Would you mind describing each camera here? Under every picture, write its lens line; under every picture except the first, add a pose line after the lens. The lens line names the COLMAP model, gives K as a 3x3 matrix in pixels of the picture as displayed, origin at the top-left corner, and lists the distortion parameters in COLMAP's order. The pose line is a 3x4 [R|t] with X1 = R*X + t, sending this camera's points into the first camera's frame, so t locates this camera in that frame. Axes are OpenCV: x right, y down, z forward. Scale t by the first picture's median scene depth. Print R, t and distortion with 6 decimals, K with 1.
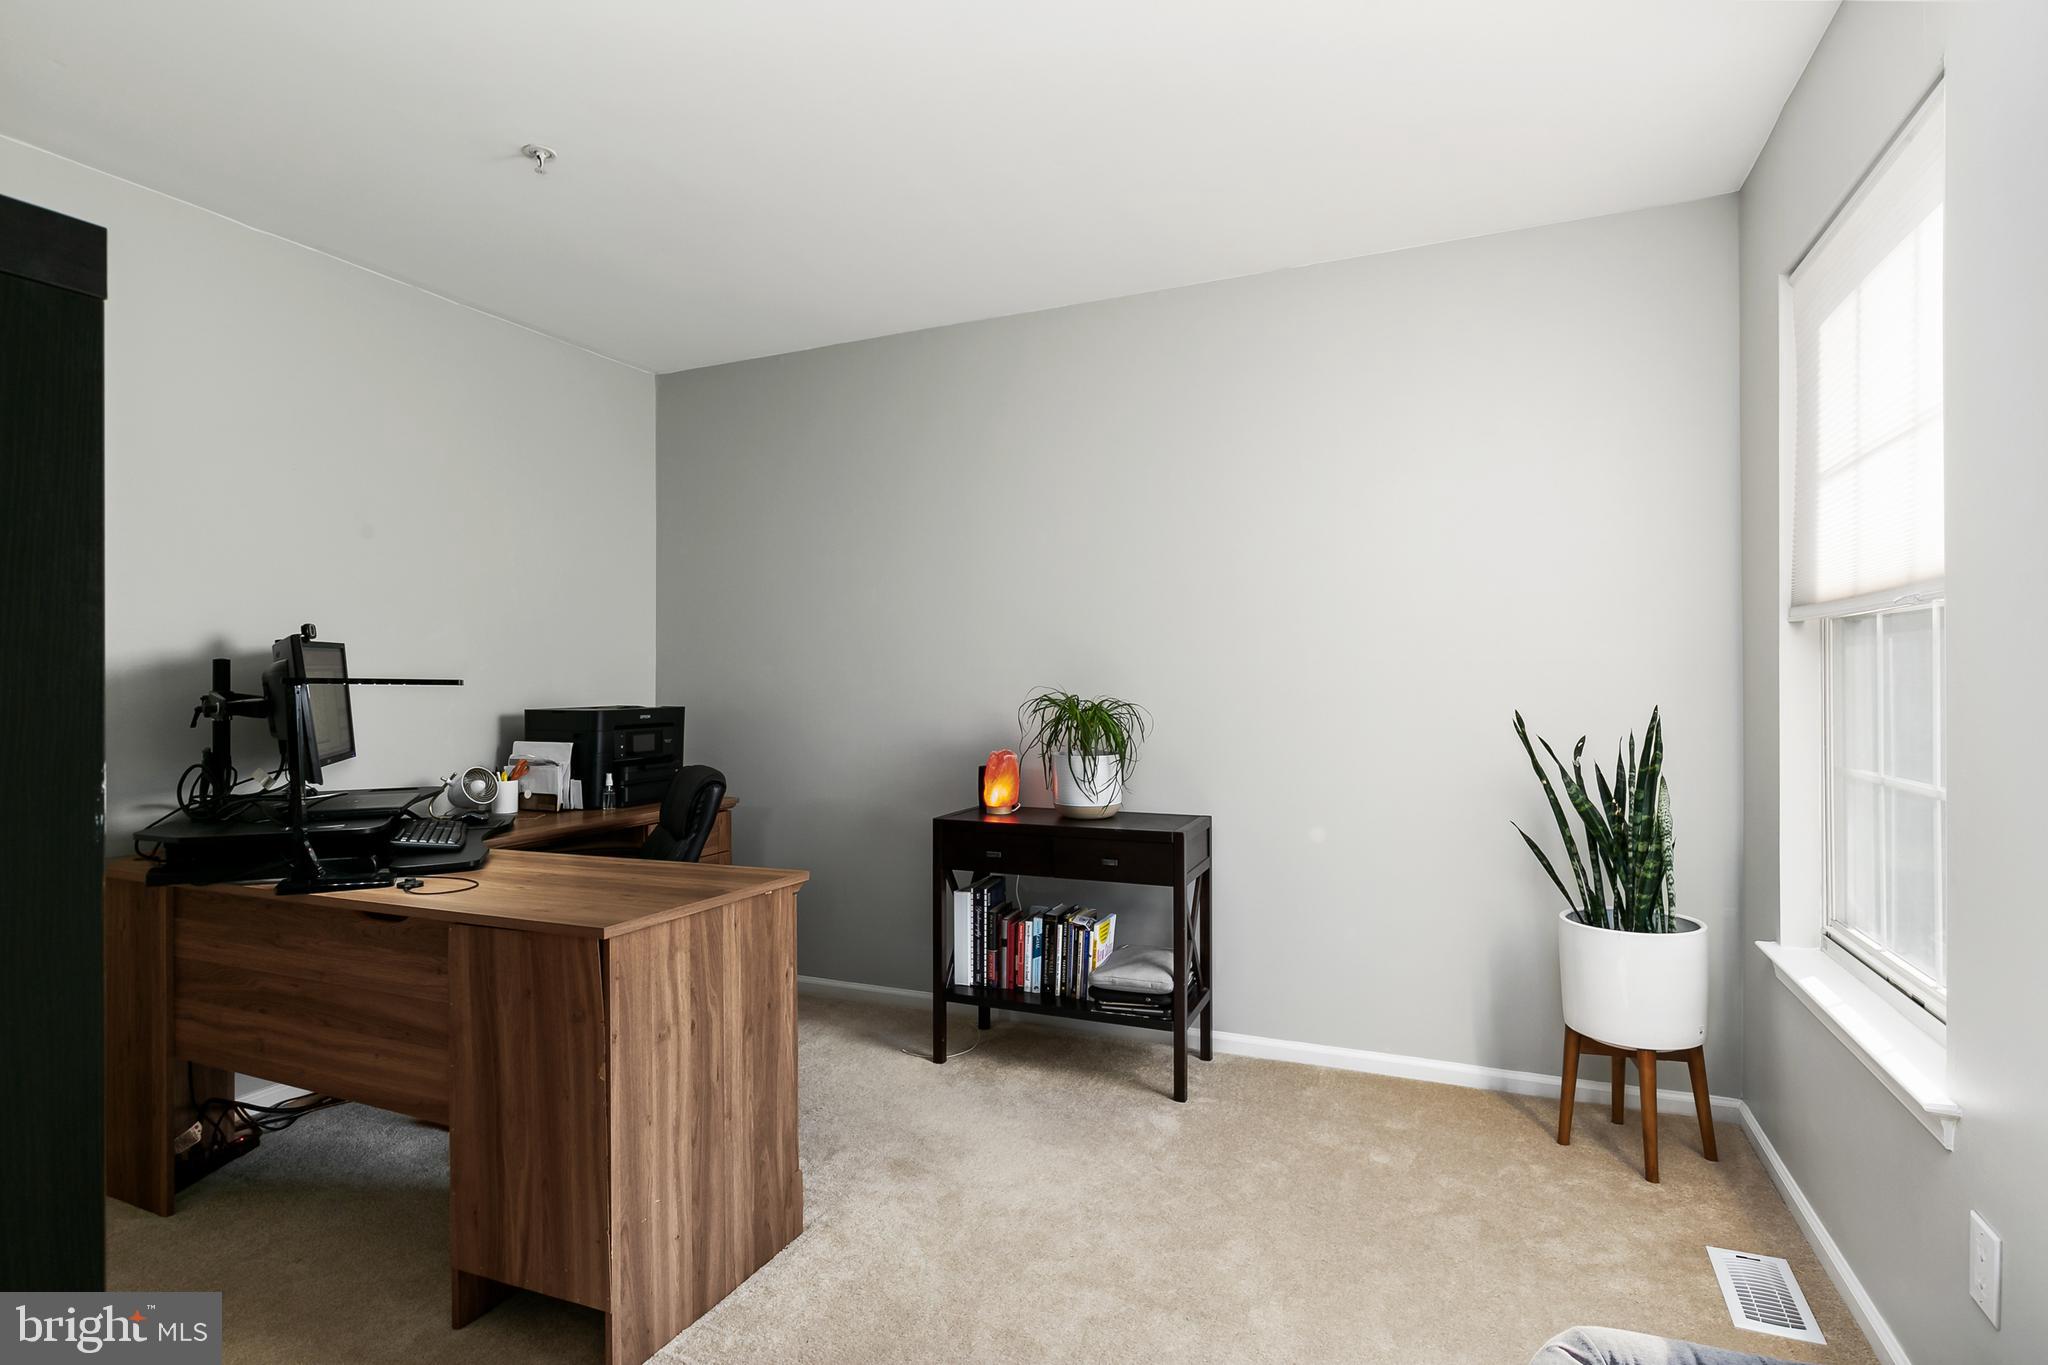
lens RADIAL K [[1019.4, 0, 1028.0], [0, 1019.4, 683.8], [0, 0, 1]] dist [-0.000325, -0.002293]
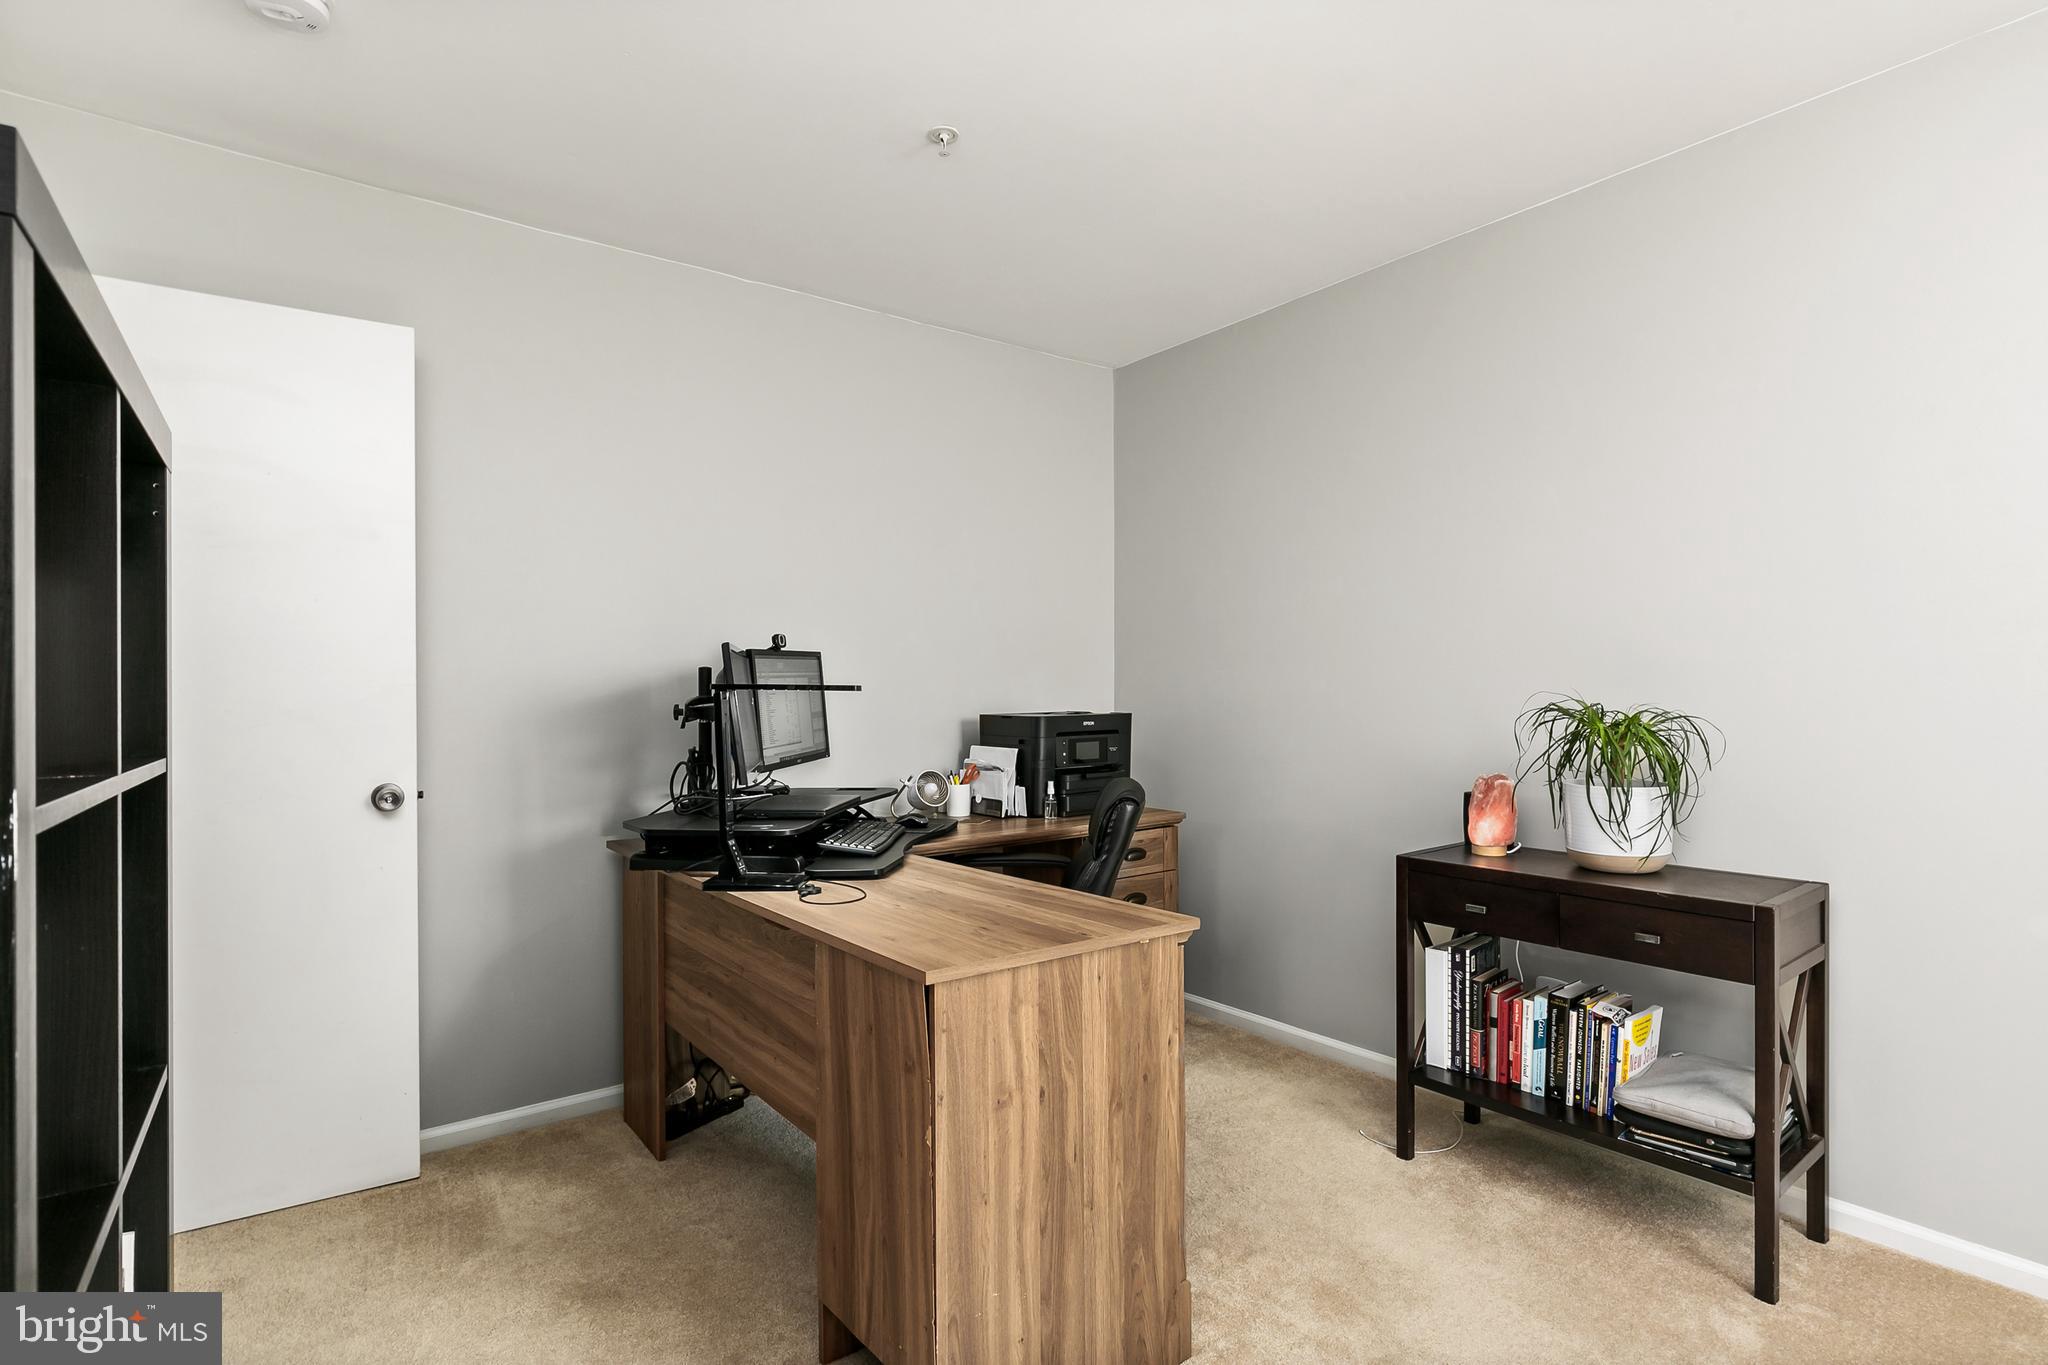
lens RADIAL K [[1019.4, 0, 1023.8], [0, 1019.4, 693.5], [0, 0, 1]] dist [-0.000325, -0.002293]
pose [[0.874762, 0.001537, -0.484551, 0.046072], [0.000922, 0.999988, 0.004838, -0.000735], [0.484552, -0.004679, 0.874750, 0.172510]]
